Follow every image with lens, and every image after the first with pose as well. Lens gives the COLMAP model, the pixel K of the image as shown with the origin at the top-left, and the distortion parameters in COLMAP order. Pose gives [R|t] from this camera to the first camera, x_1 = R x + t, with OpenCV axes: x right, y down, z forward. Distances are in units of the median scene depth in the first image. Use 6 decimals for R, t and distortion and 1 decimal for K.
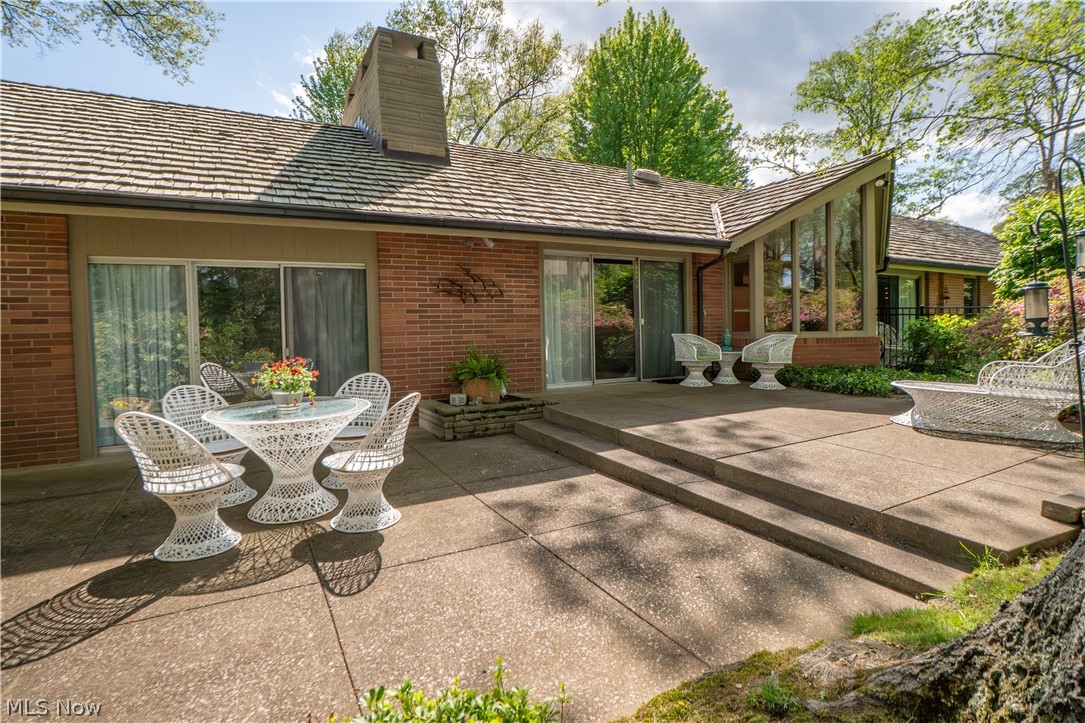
lens RADIAL K [[548.8, 0, 542.4], [0, 548.8, 355.8], [0, 0, 1]] dist [-0.023293, 0.003504]
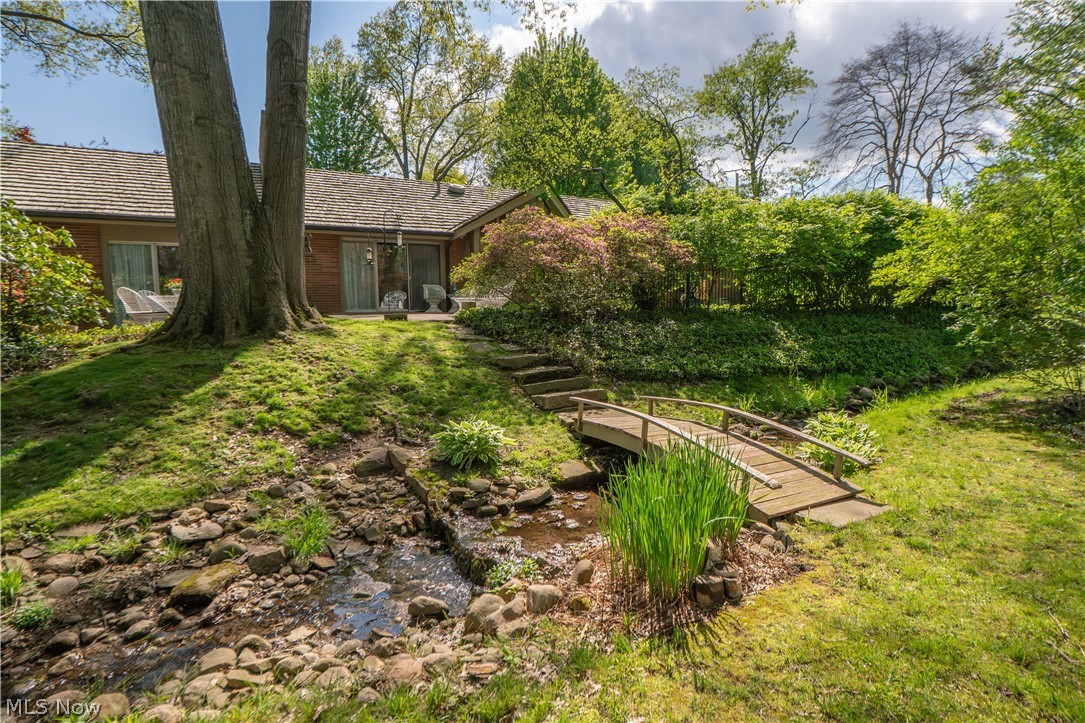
lens RADIAL K [[548.8, 0, 543.5], [0, 548.8, 362.9], [0, 0, 1]] dist [-0.023293, 0.003504]
pose [[0.999742, 0.012635, -0.018889, 0.671708], [-0.011833, 0.999049, 0.041965, 0.136459], [0.019401, -0.041731, 0.998941, -0.807684]]
